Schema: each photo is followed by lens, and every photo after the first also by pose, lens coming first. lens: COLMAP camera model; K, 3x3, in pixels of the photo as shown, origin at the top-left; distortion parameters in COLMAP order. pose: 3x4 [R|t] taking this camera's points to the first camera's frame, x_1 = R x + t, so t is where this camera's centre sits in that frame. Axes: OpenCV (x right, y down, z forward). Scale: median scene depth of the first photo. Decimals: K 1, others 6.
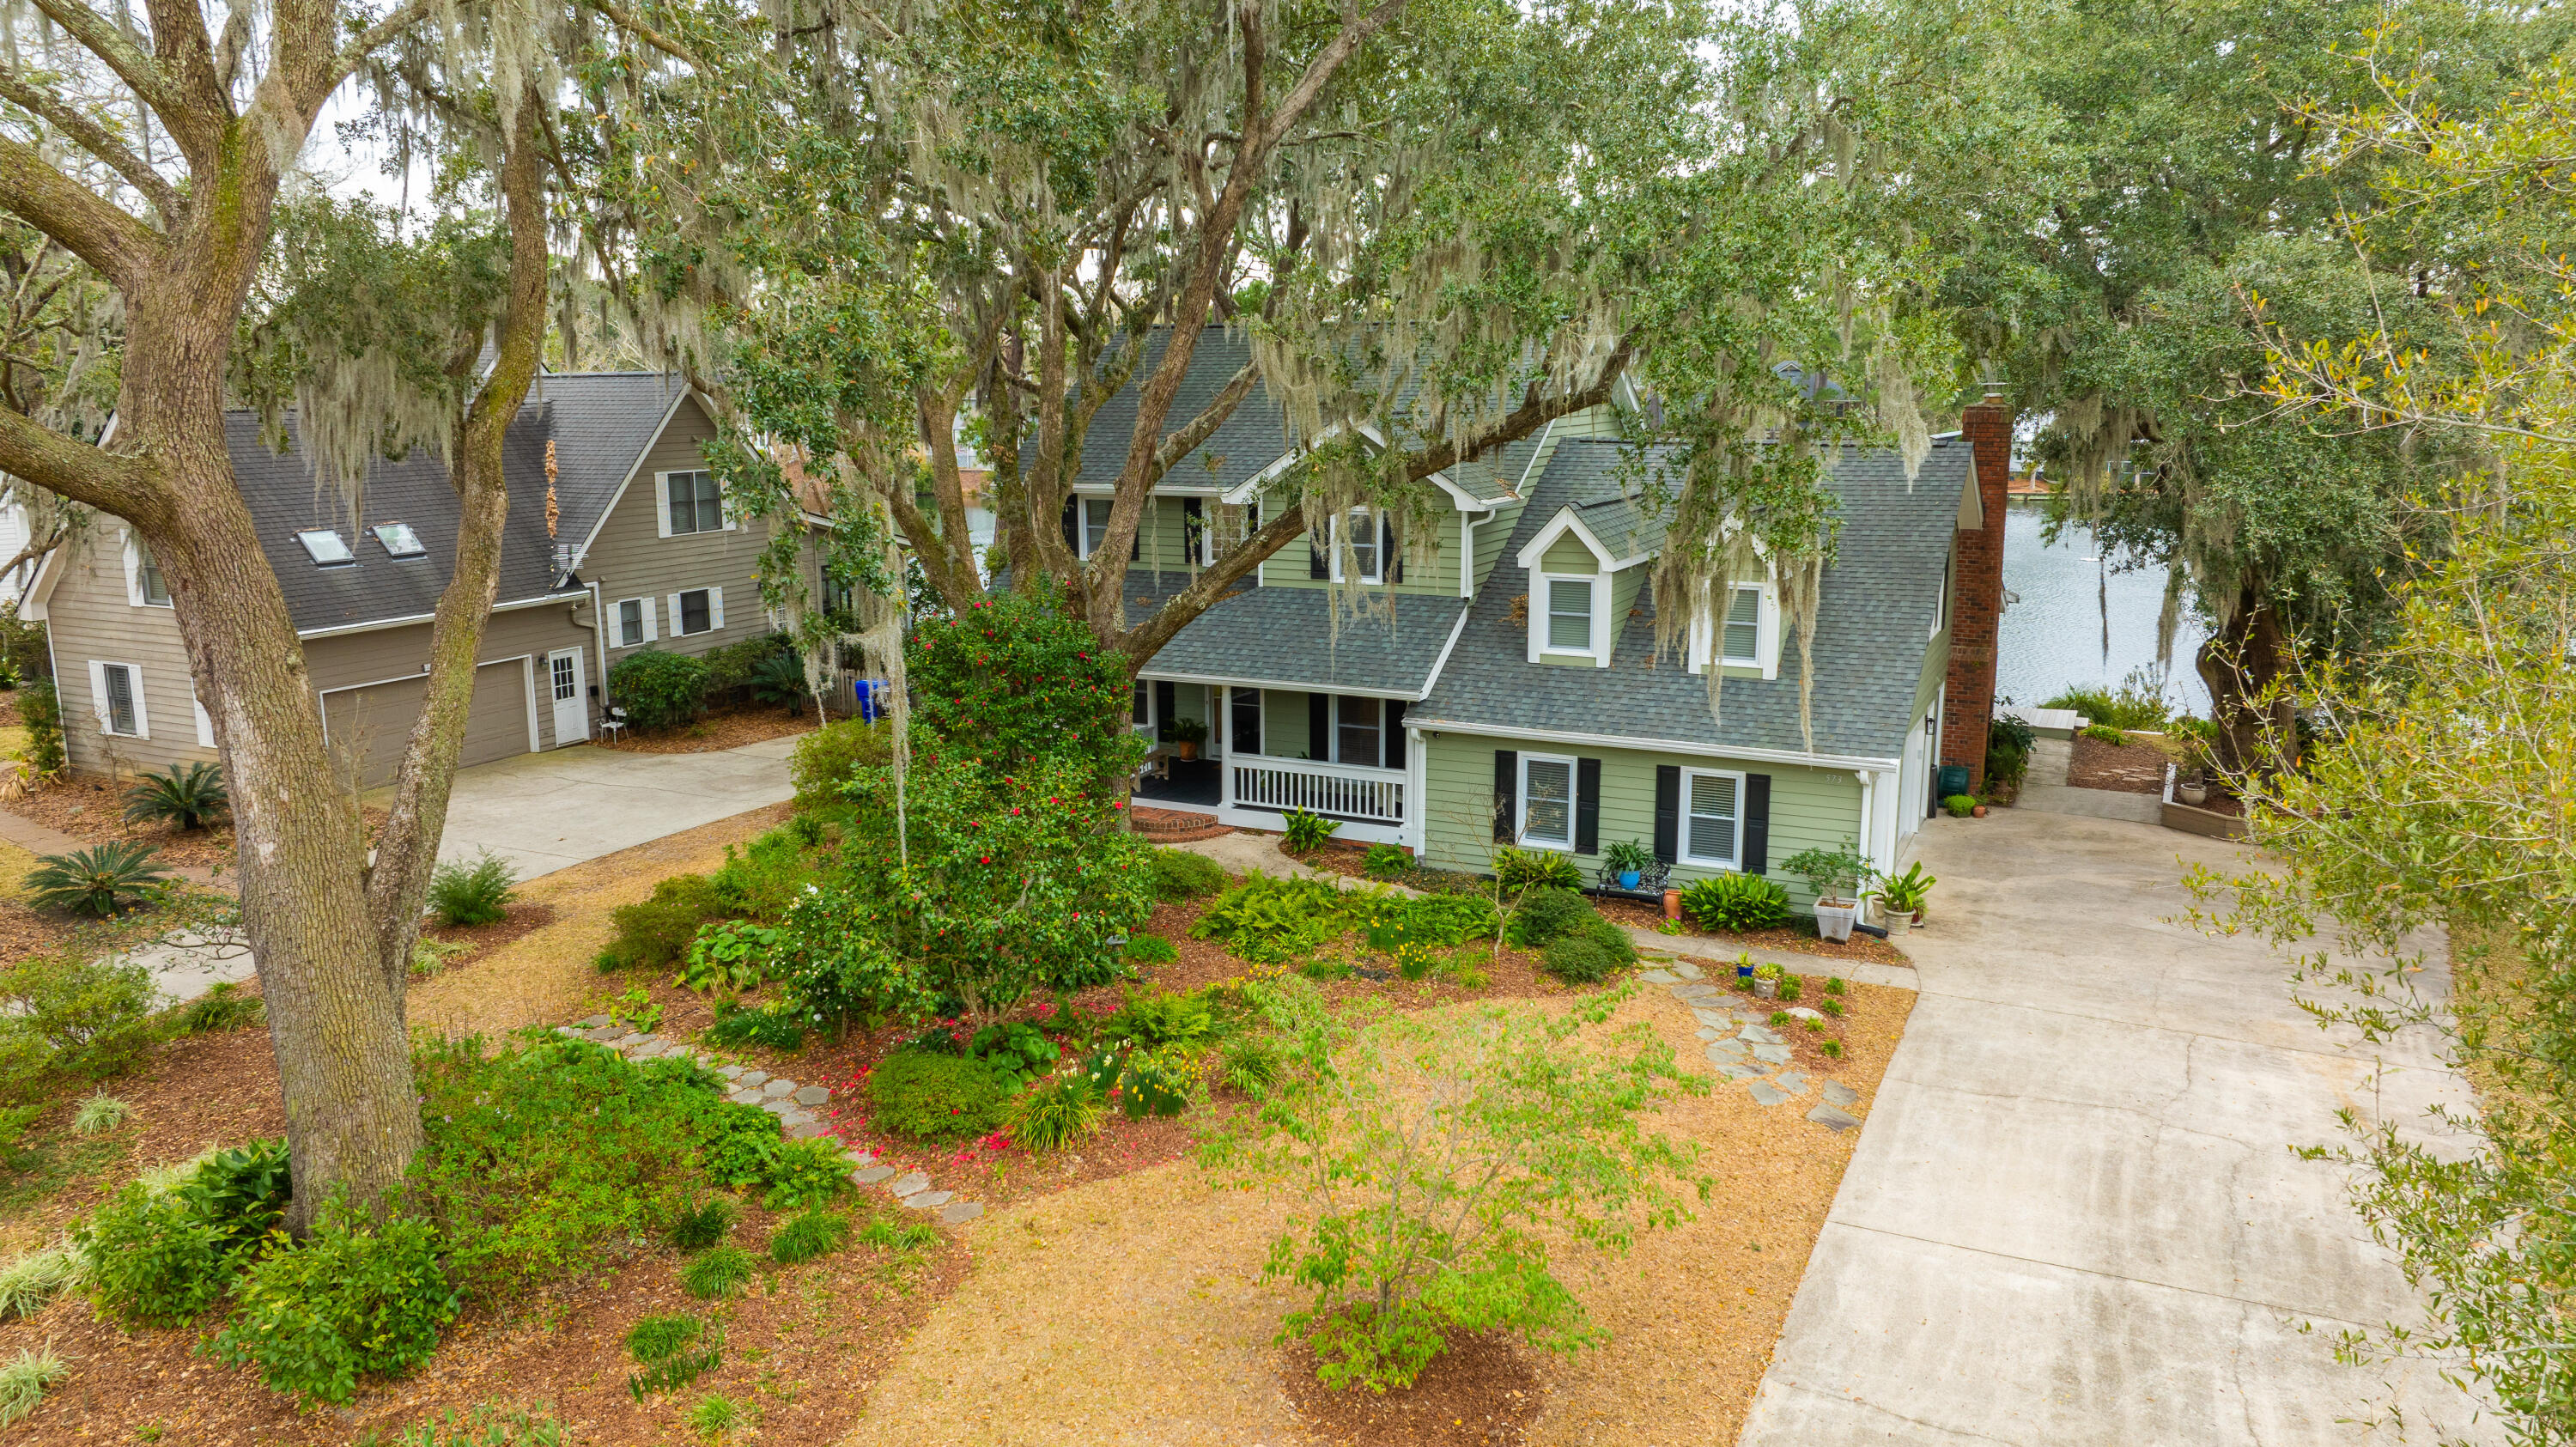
lens RADIAL K [[1808.0, 0, 1282.5], [0, 1808.0, 718.0], [0, 0, 1]] dist [-0.032336, 0.026938]
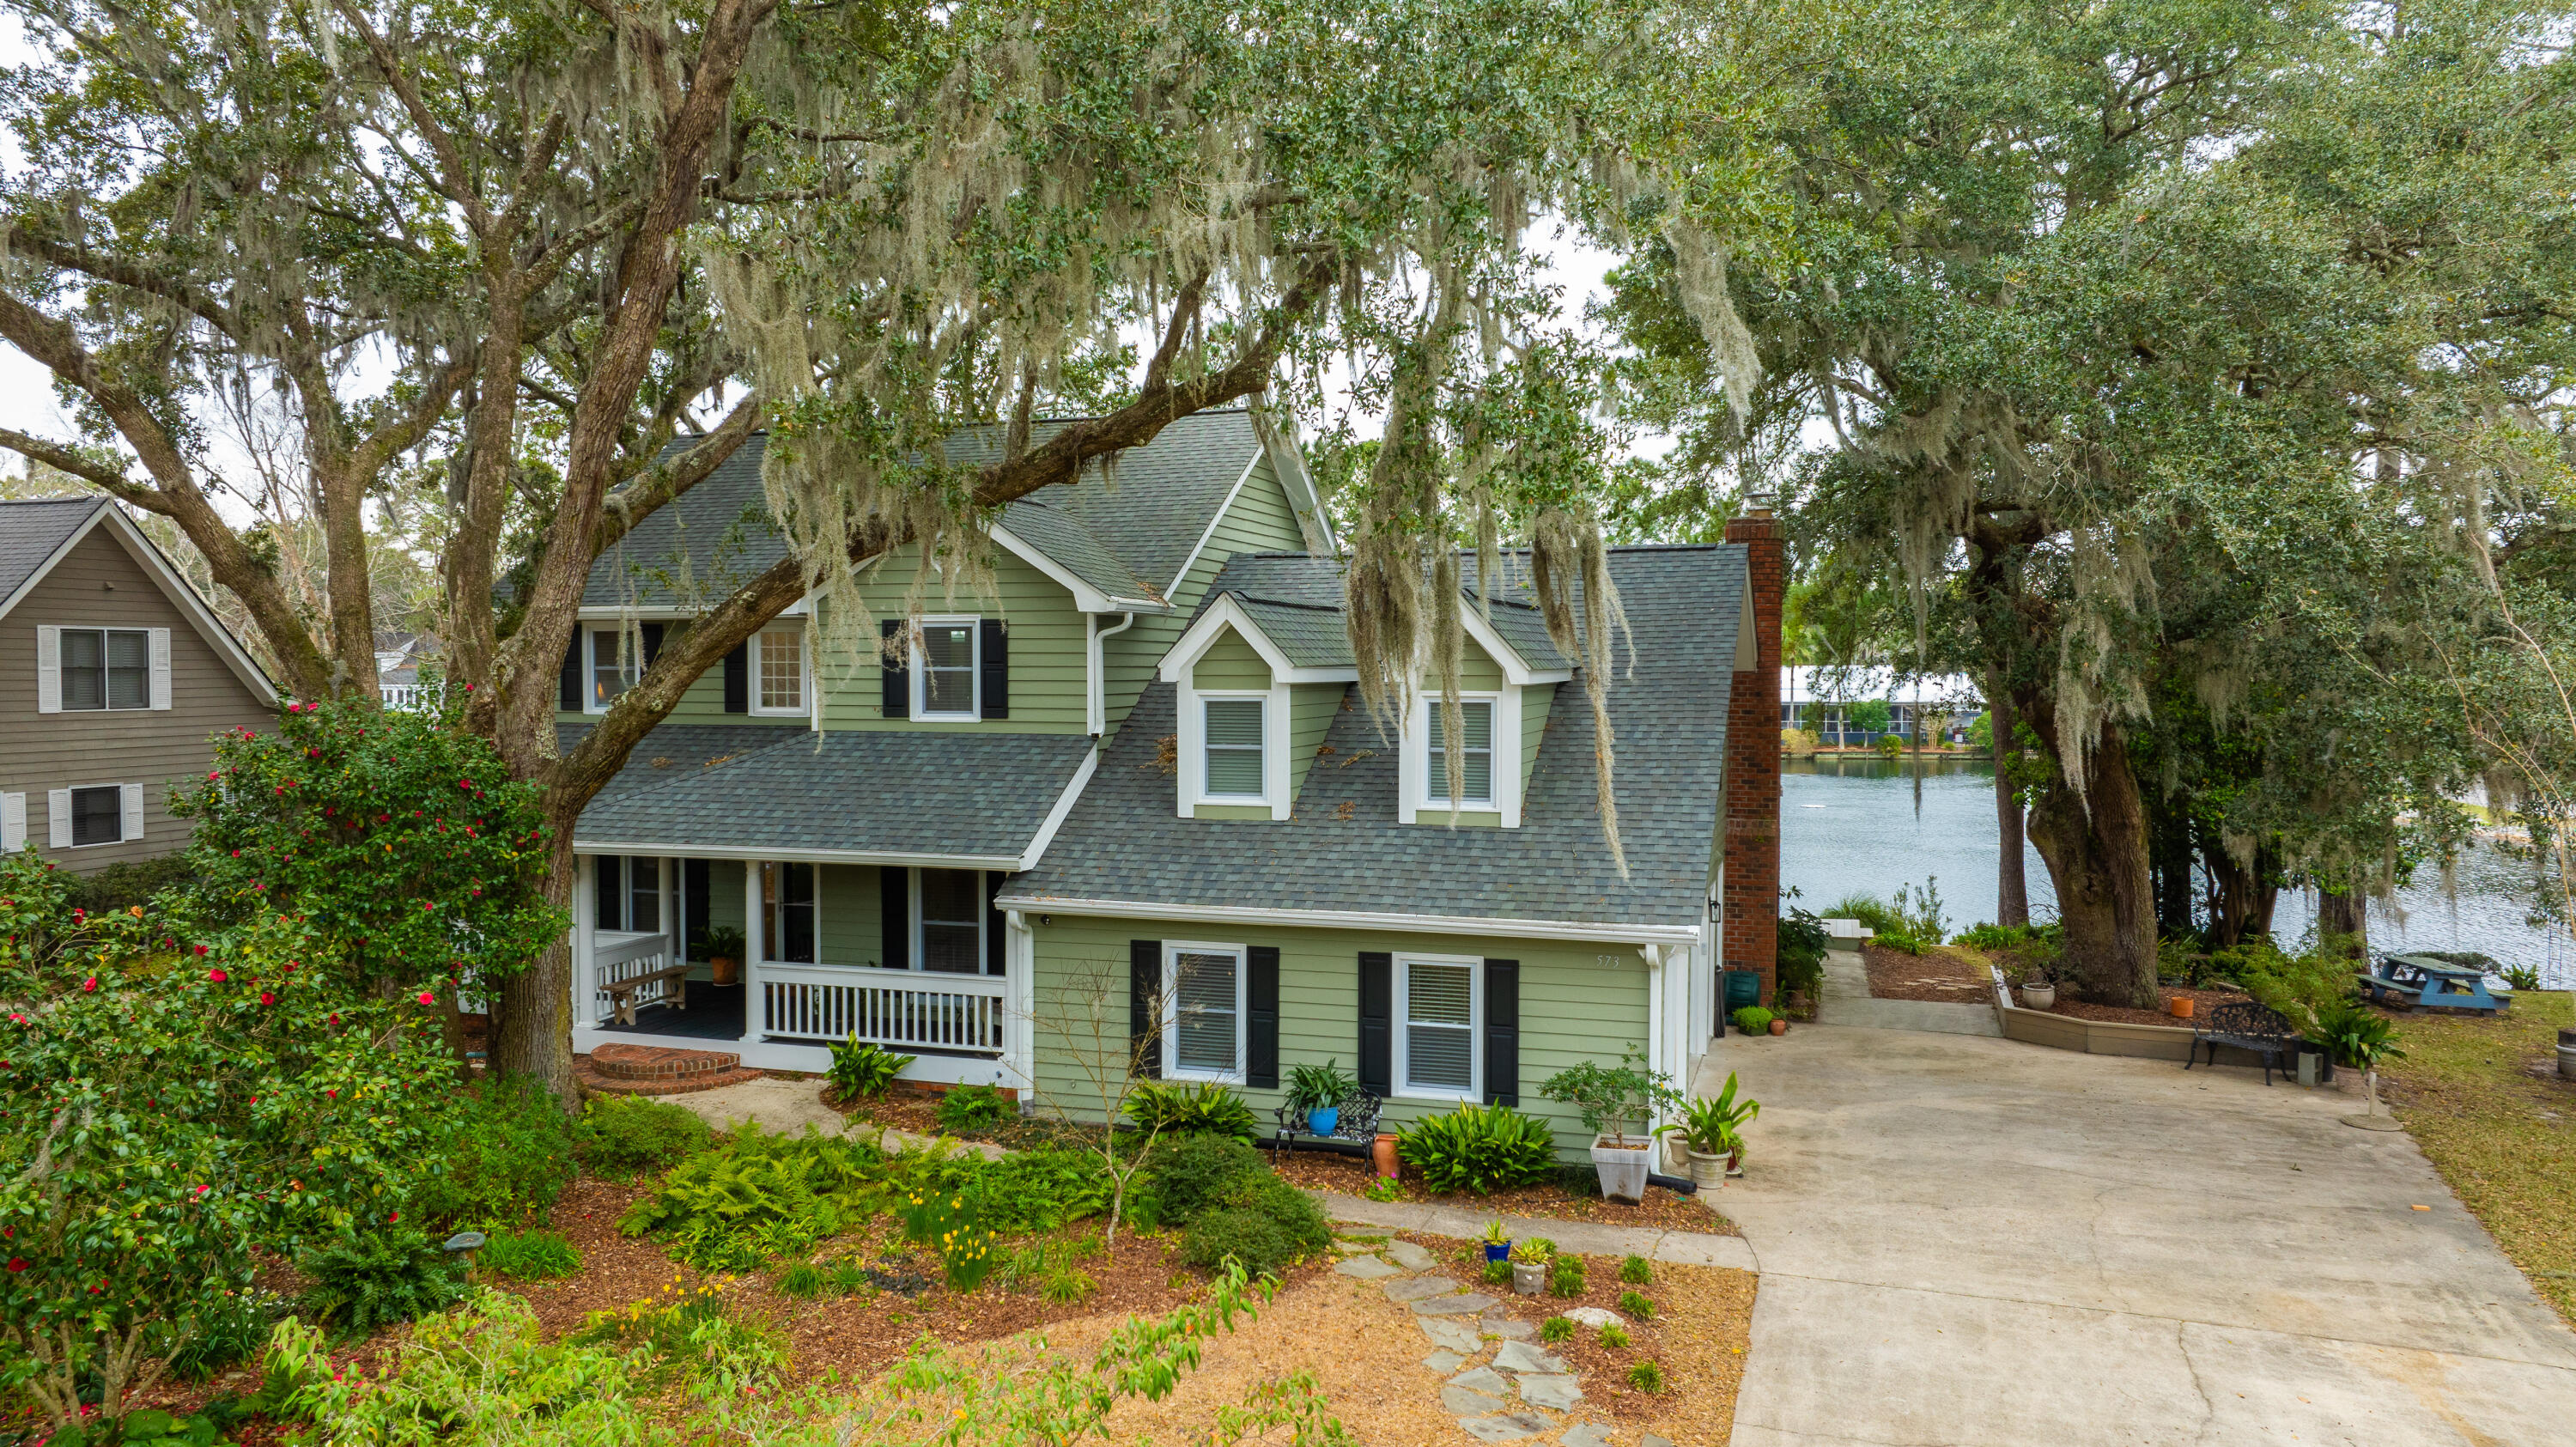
lens RADIAL K [[1808.0, 0, 1293.6], [0, 1808.0, 703.6], [0, 0, 1]] dist [-0.032336, 0.026938]
pose [[0.987943, 0.002272, 0.154798, 0.076421], [0.023545, 0.986055, -0.164744, 0.046400], [-0.153014, 0.166402, 0.974113, 0.317286]]
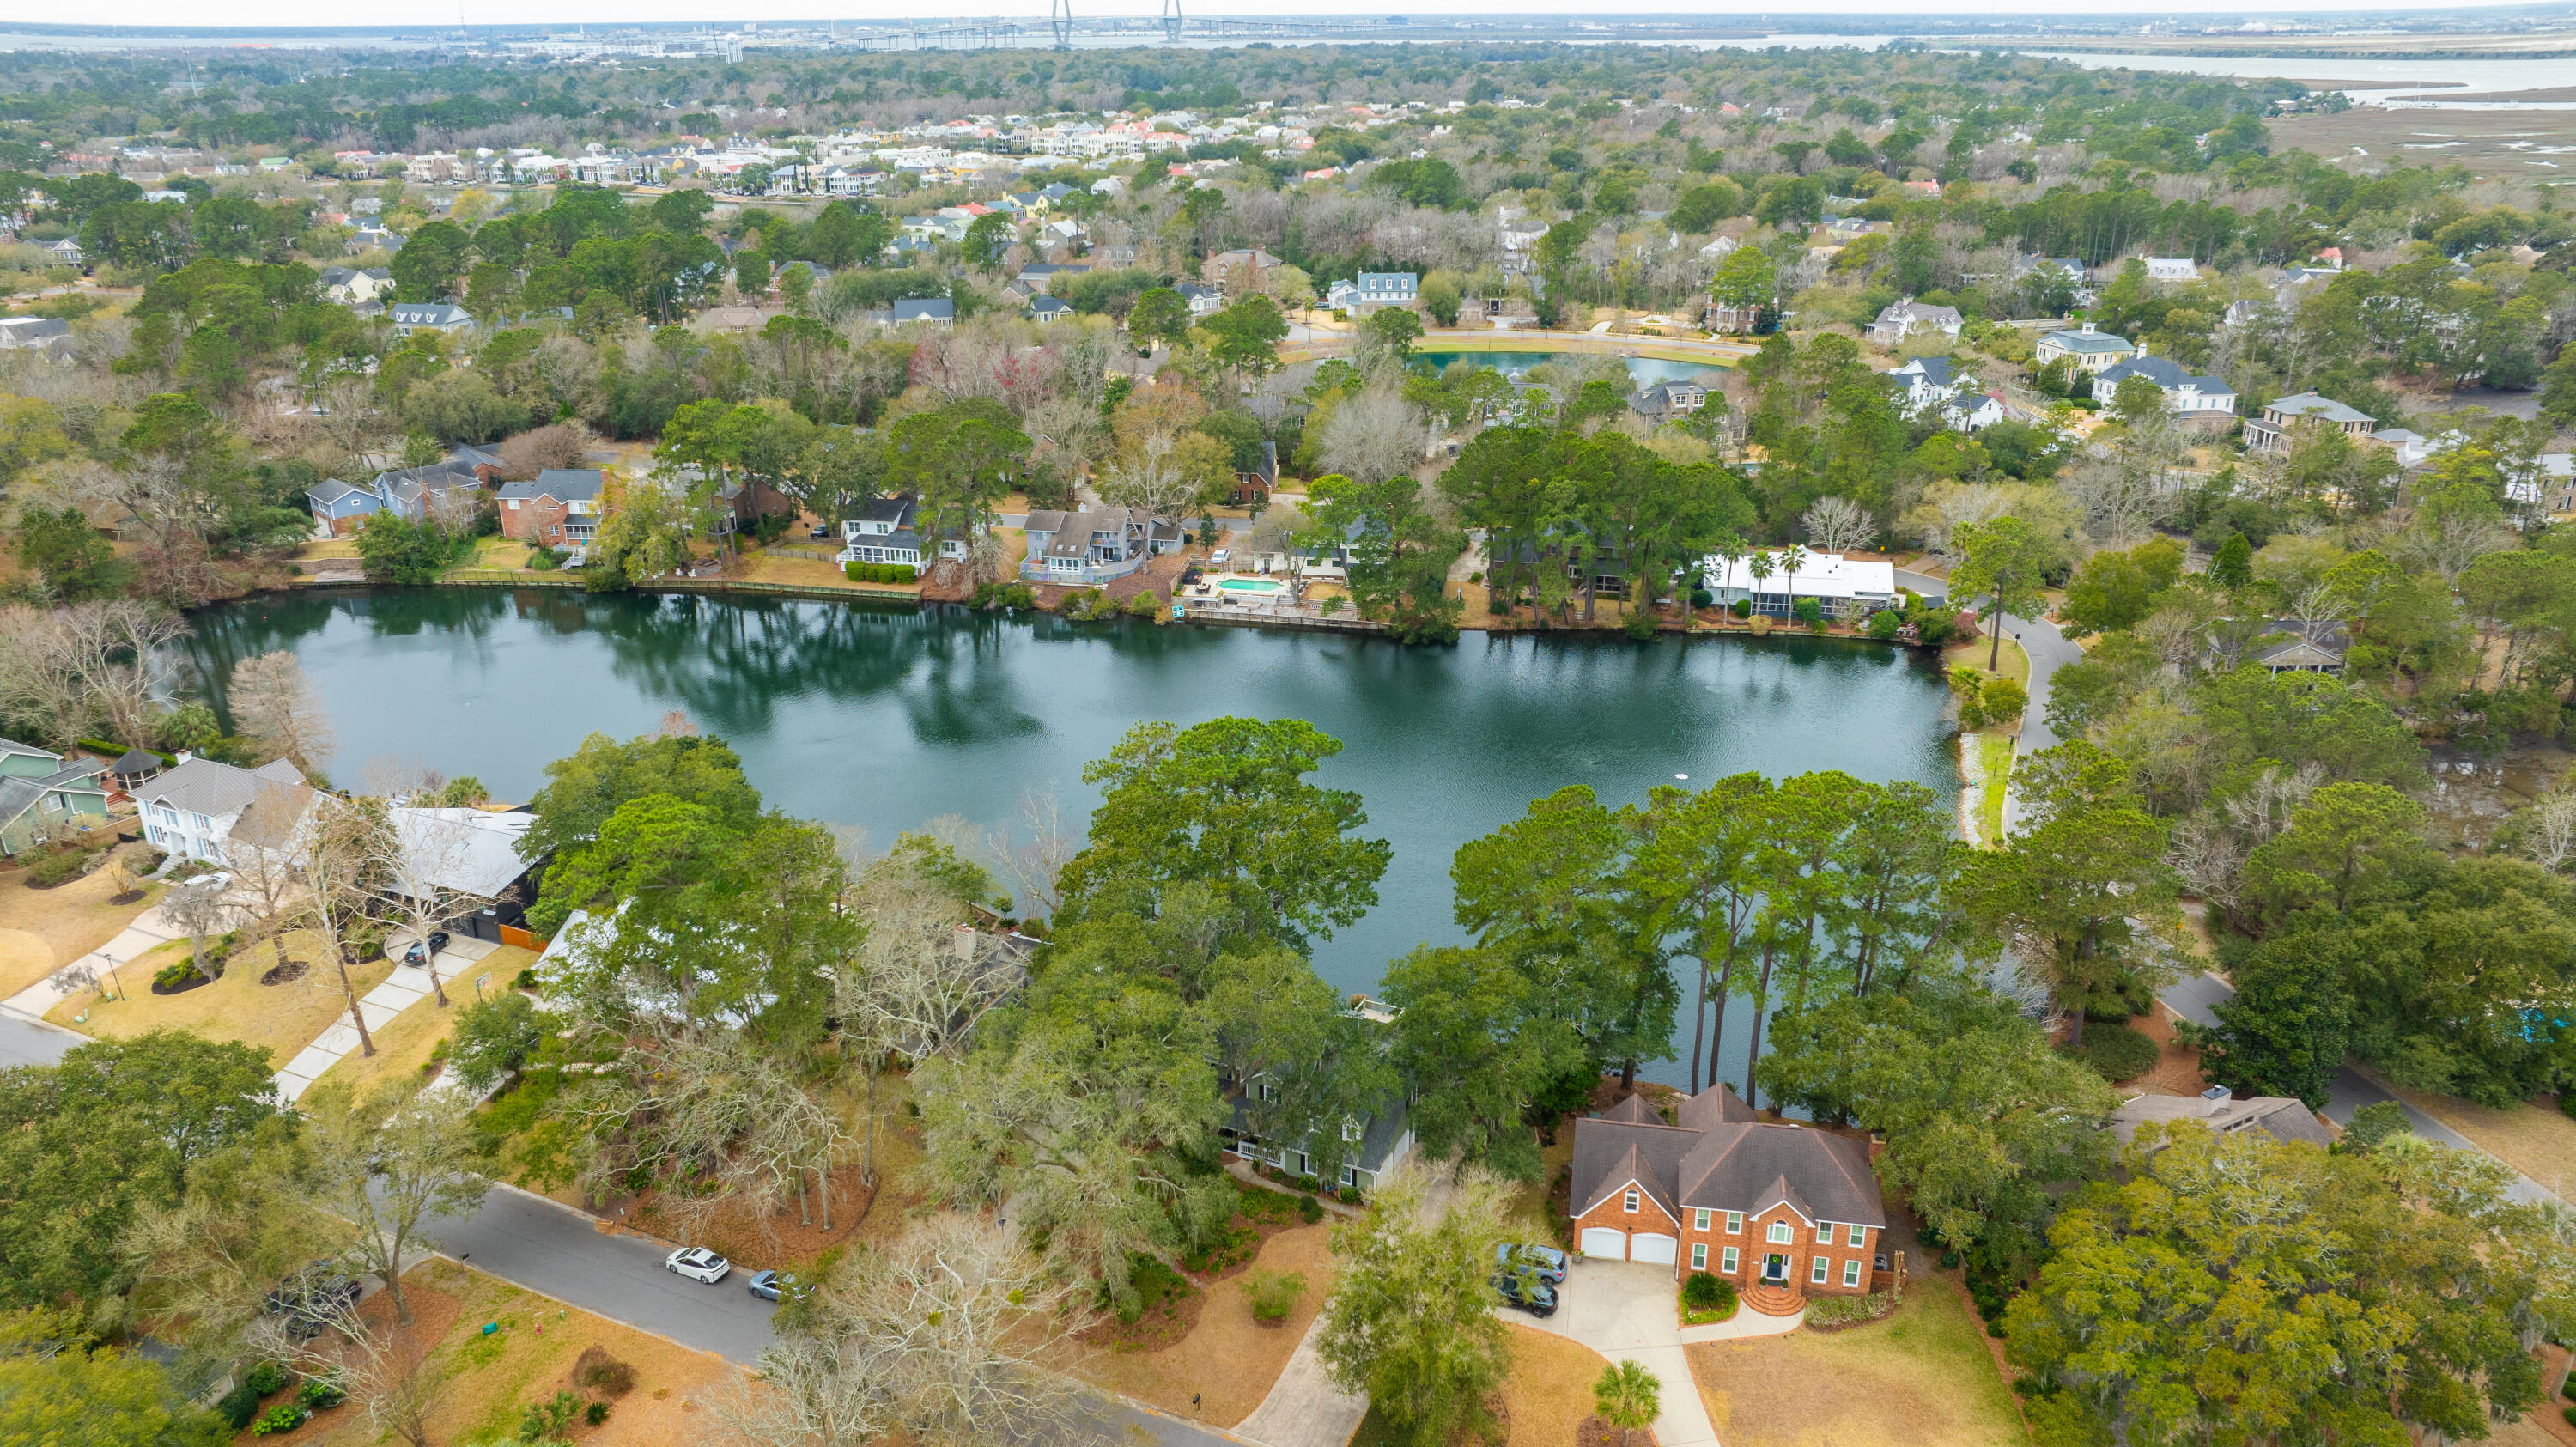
lens RADIAL K [[1808.0, 0, 1290.6], [0, 1808.0, 712.0], [0, 0, 1]] dist [-0.032336, 0.026938]
pose [[0.999861, -0.002236, 0.016509, 0.023500], [-0.000938, 0.981826, 0.189780, -2.016707], [-0.016634, -0.189769, 0.981688, -3.366974]]
